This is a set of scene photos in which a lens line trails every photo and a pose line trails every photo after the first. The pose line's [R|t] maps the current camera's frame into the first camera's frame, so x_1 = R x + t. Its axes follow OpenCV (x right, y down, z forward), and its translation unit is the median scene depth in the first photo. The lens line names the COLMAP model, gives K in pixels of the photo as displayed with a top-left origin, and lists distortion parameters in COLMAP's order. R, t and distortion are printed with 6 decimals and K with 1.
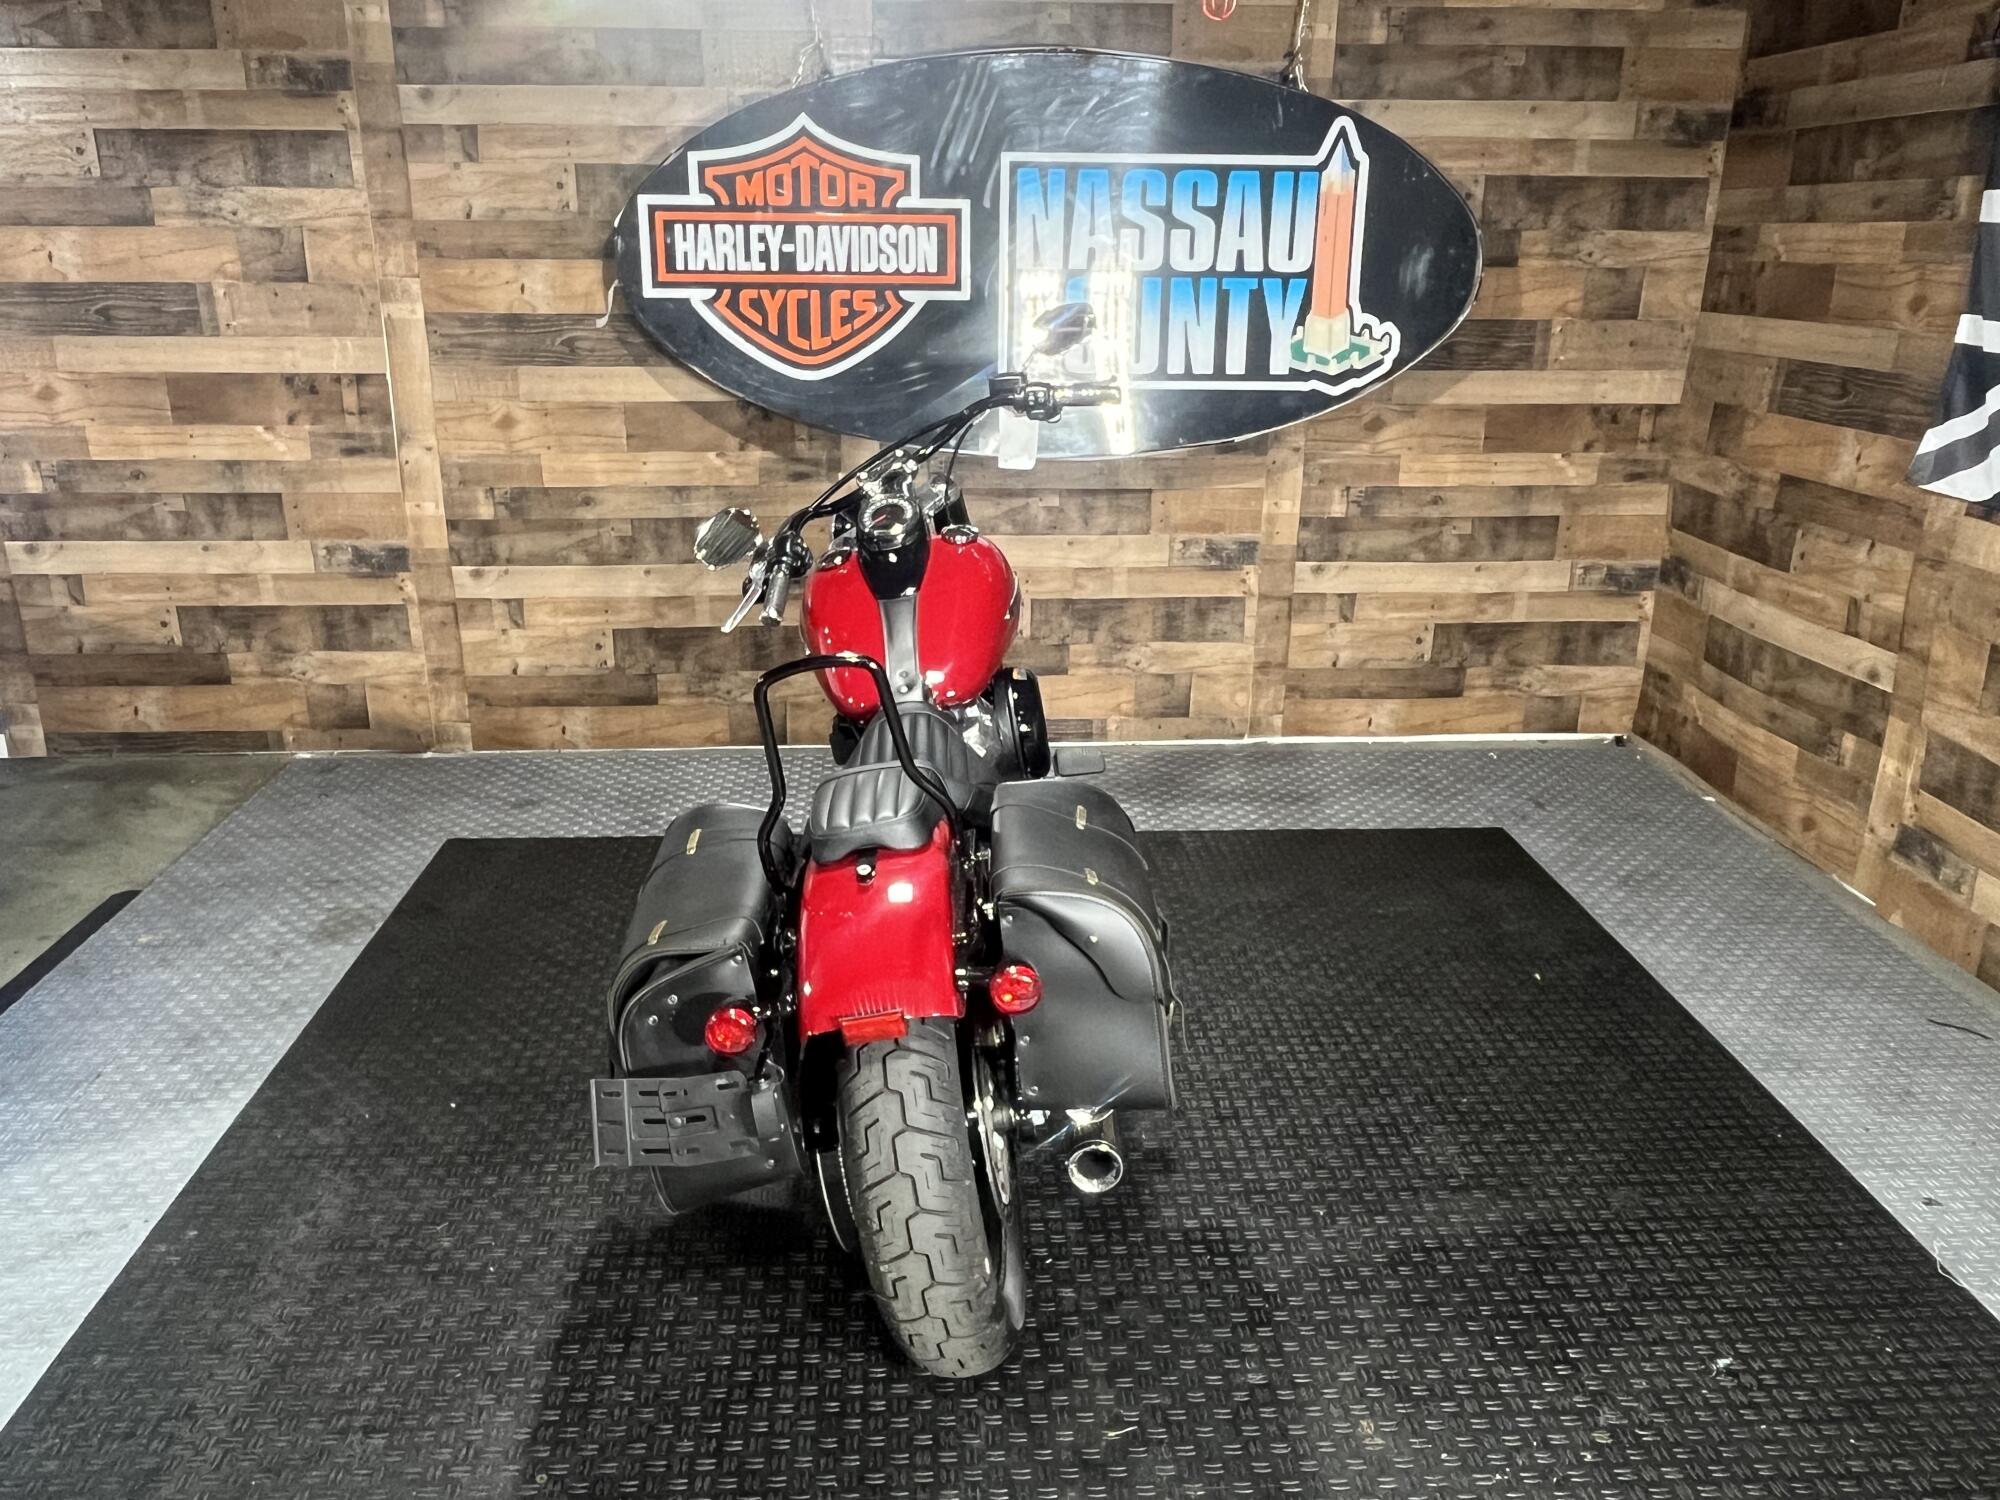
lens RADIAL K [[1491.8, 0, 994.0], [0, 1491.8, 741.2], [0, 0, 1]] dist [-0.001824, -0.004346]
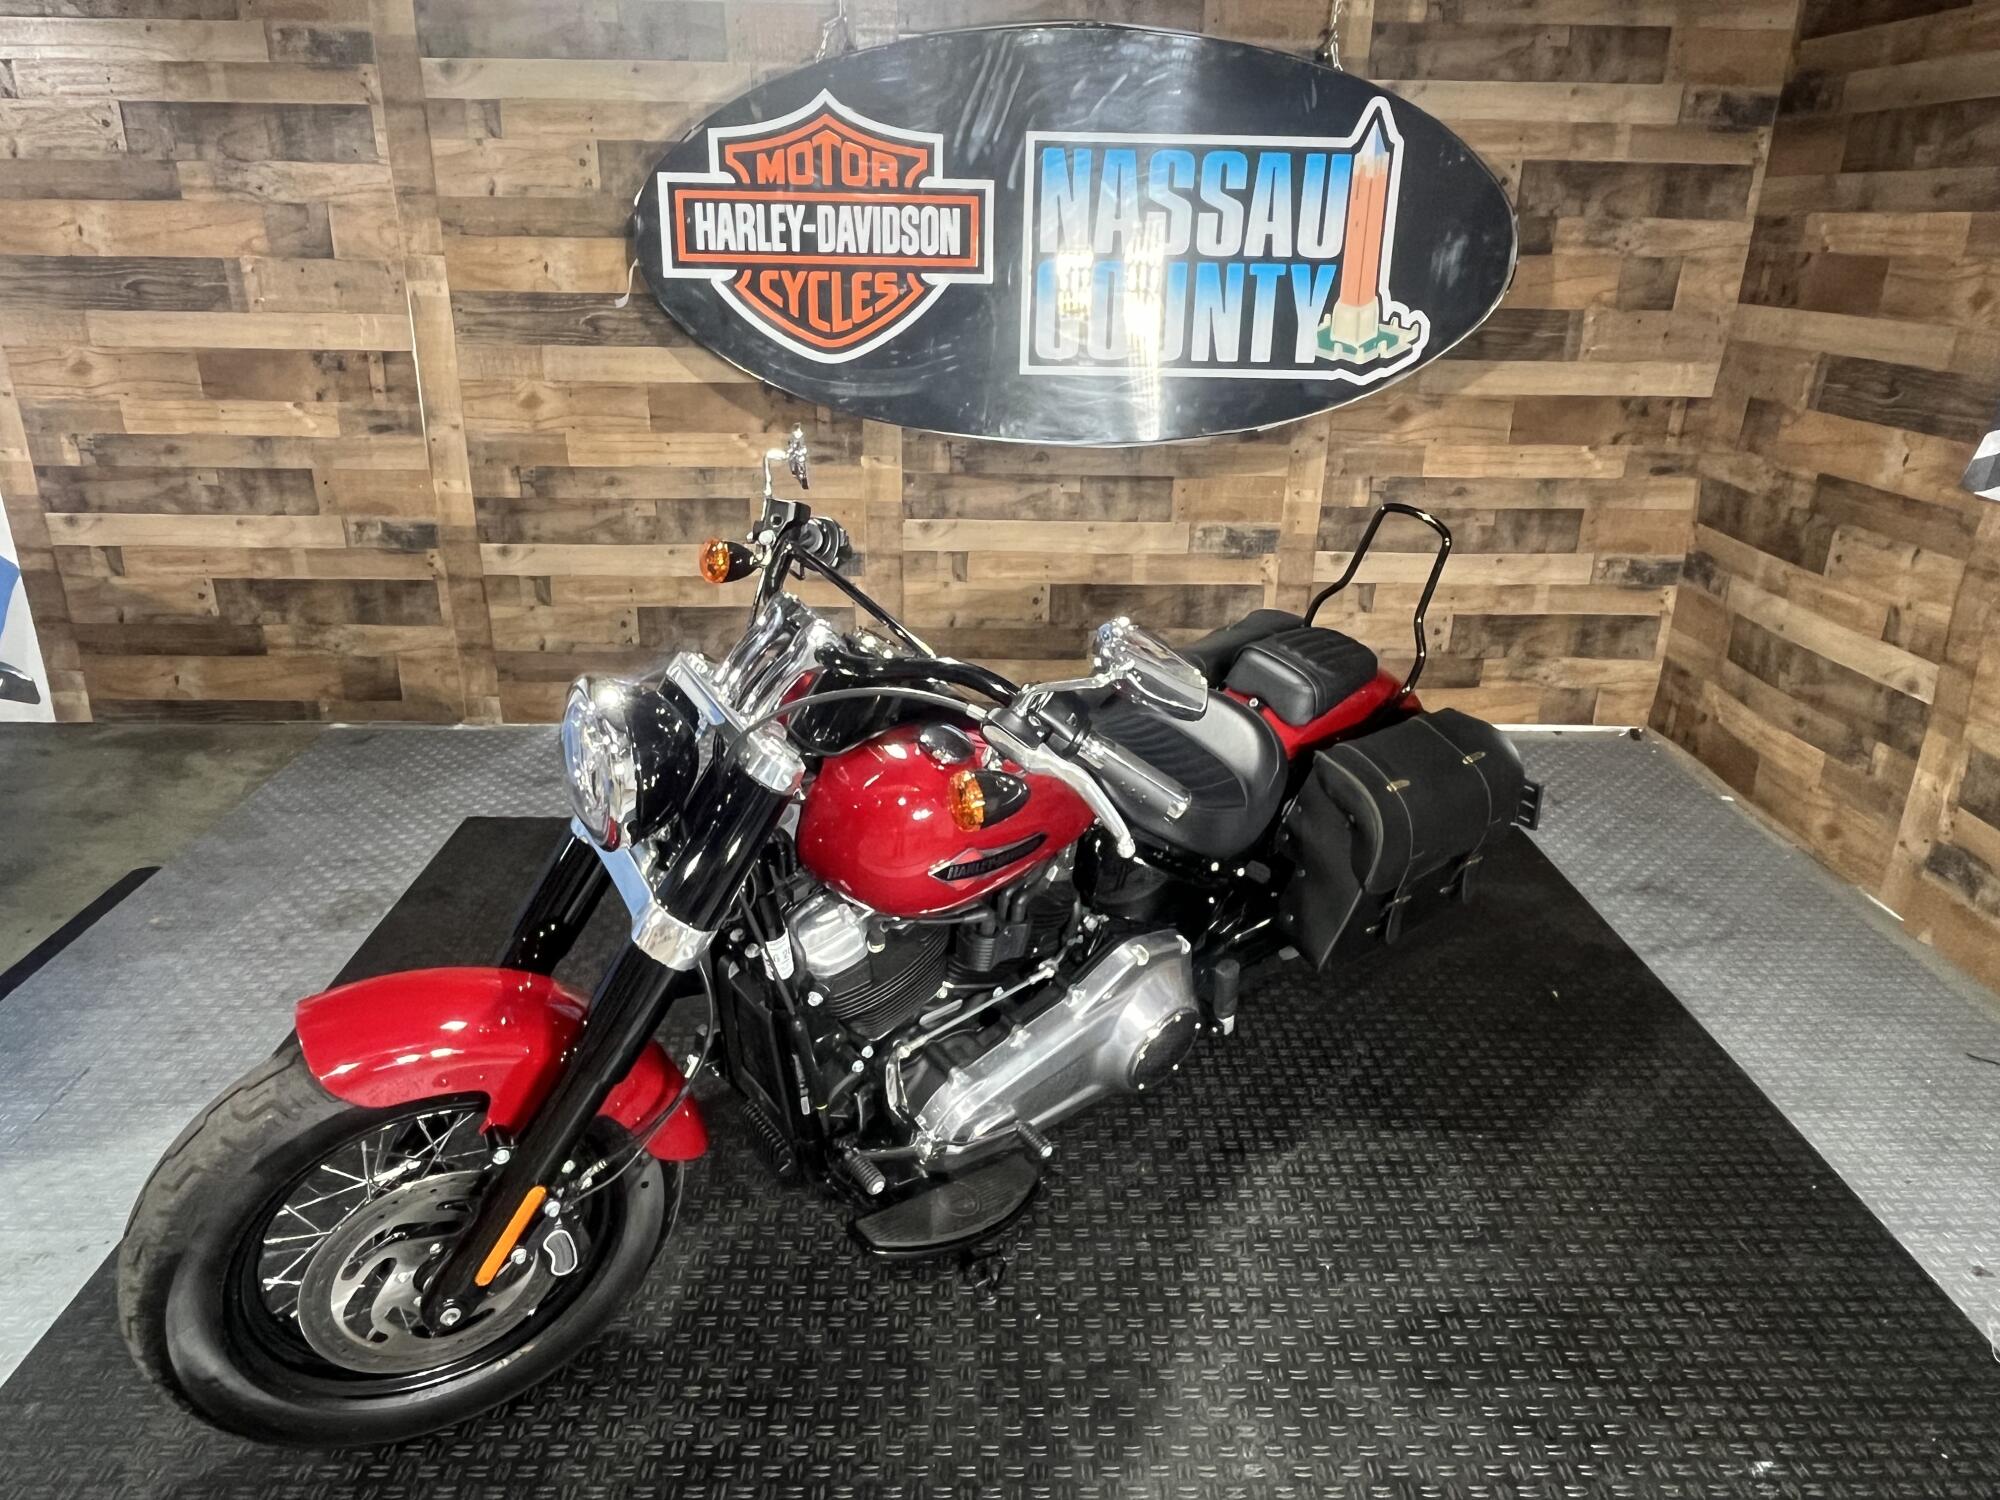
lens RADIAL K [[1353.1, 0, 992.5], [0, 1353.1, 739.5], [0, 0, 1]] dist [-0.004966, -0.000528]
pose [[0.999411, 0.019936, -0.027930, 0.015026], [-0.018767, 0.998963, 0.041492, -0.031530], [0.028728, -0.040944, 0.998748, 0.093763]]
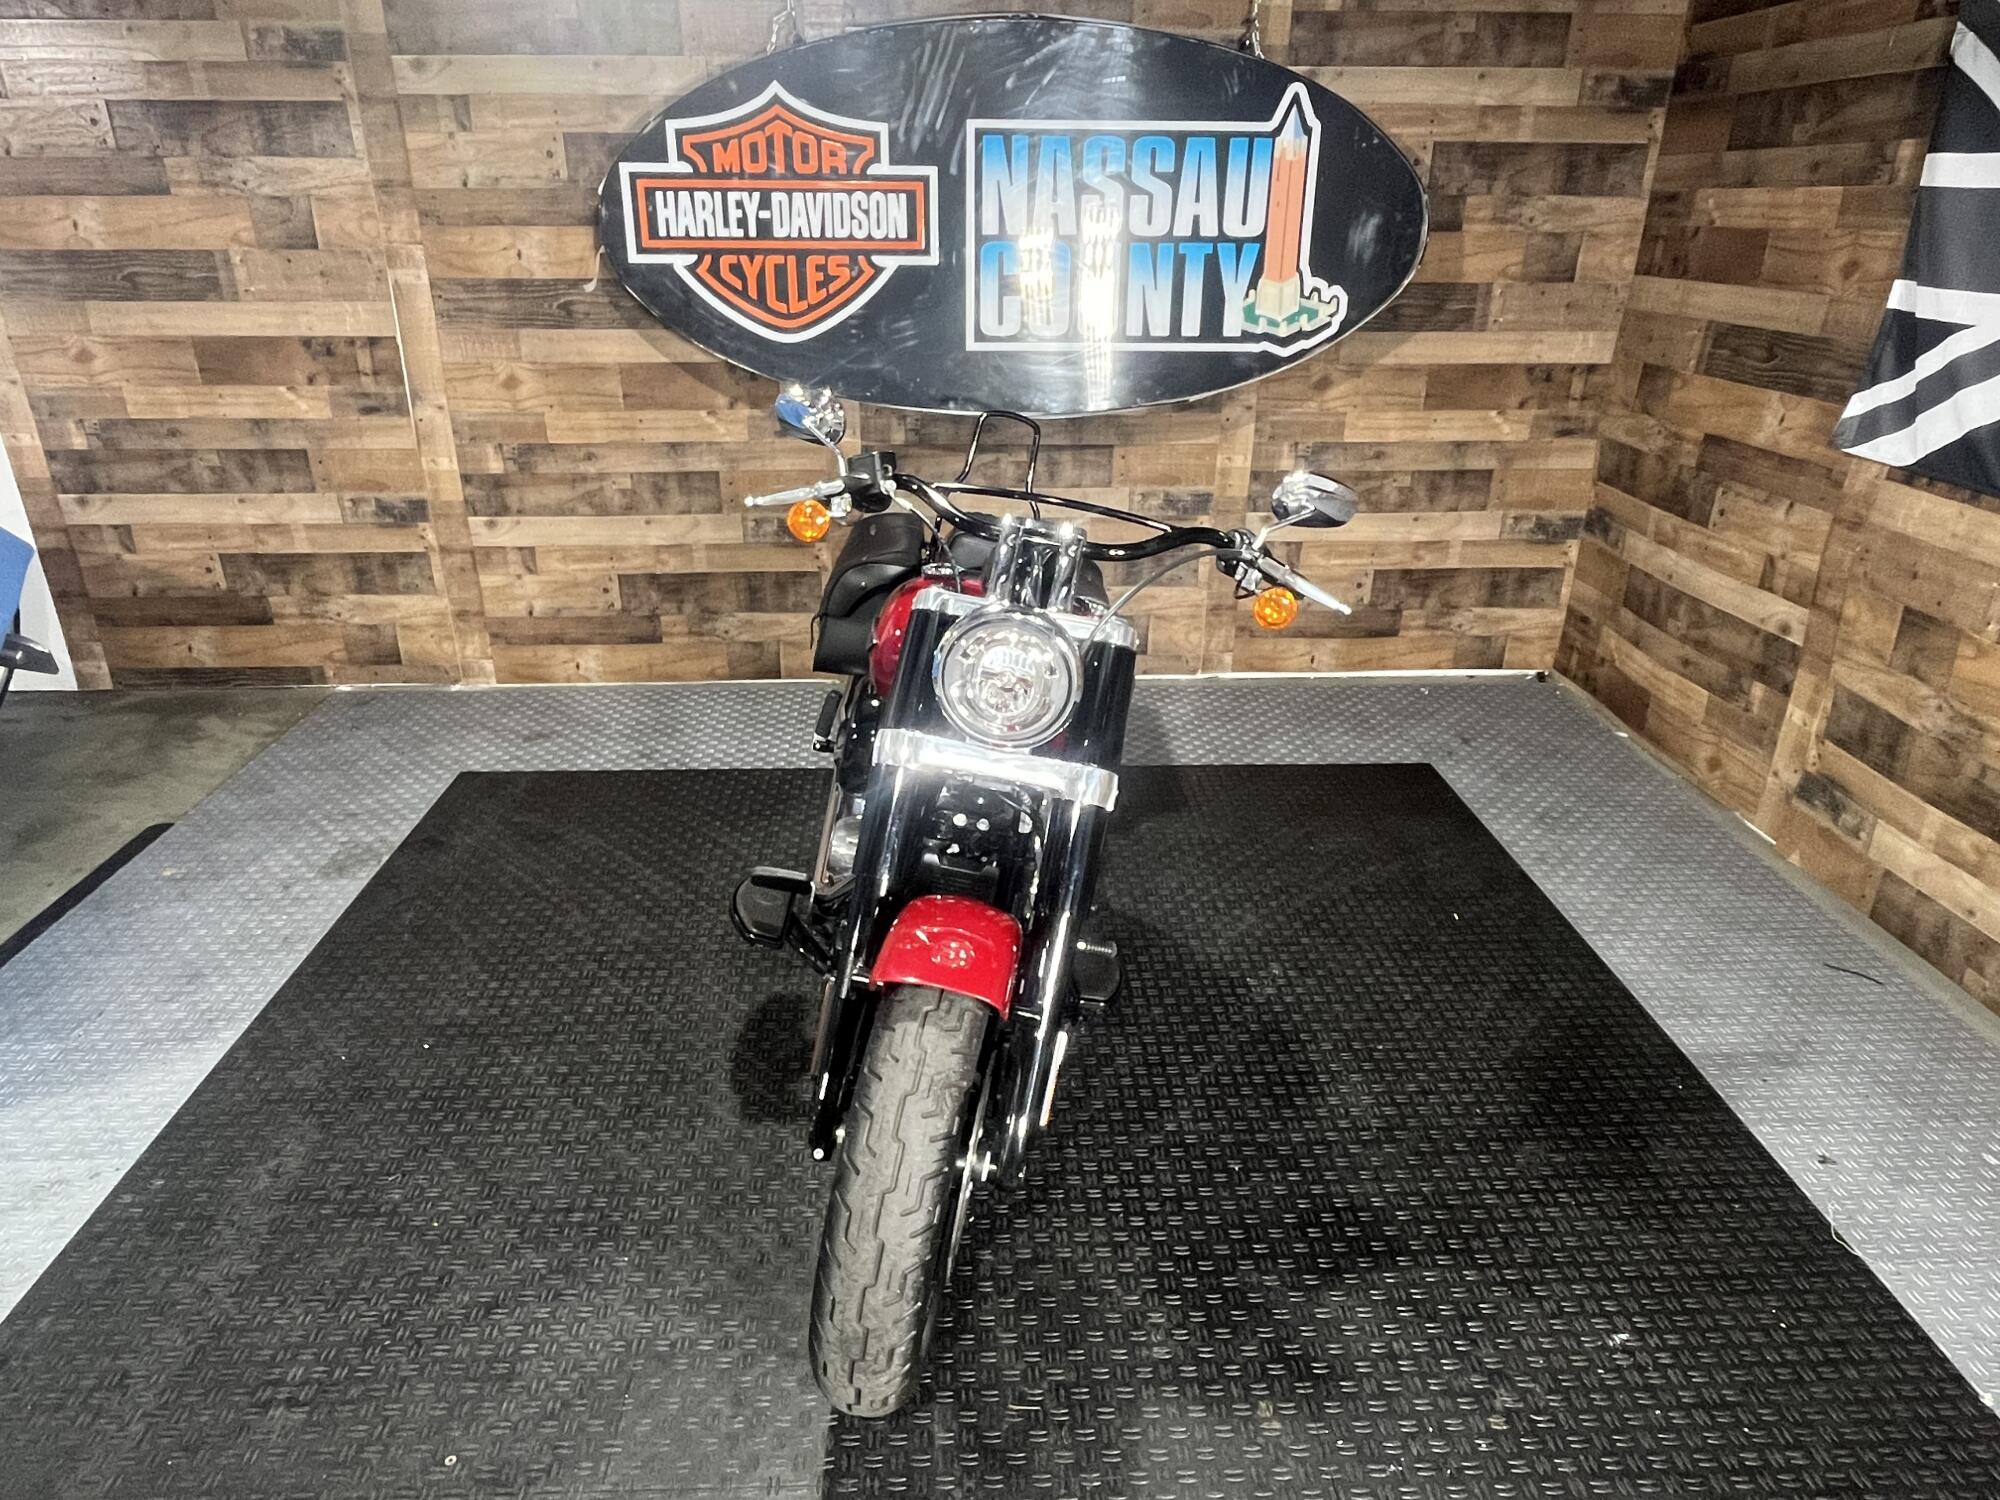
lens RADIAL K [[1242.1, 0, 996.1], [0, 1242.1, 742.1], [0, 0, 1]] dist [-0.004939, -0.000448]
pose [[0.999883, 0.003990, -0.014799, 0.039422], [-0.002741, 0.996503, 0.083514, -0.033117], [0.015080, -0.083463, 0.996397, 0.098331]]
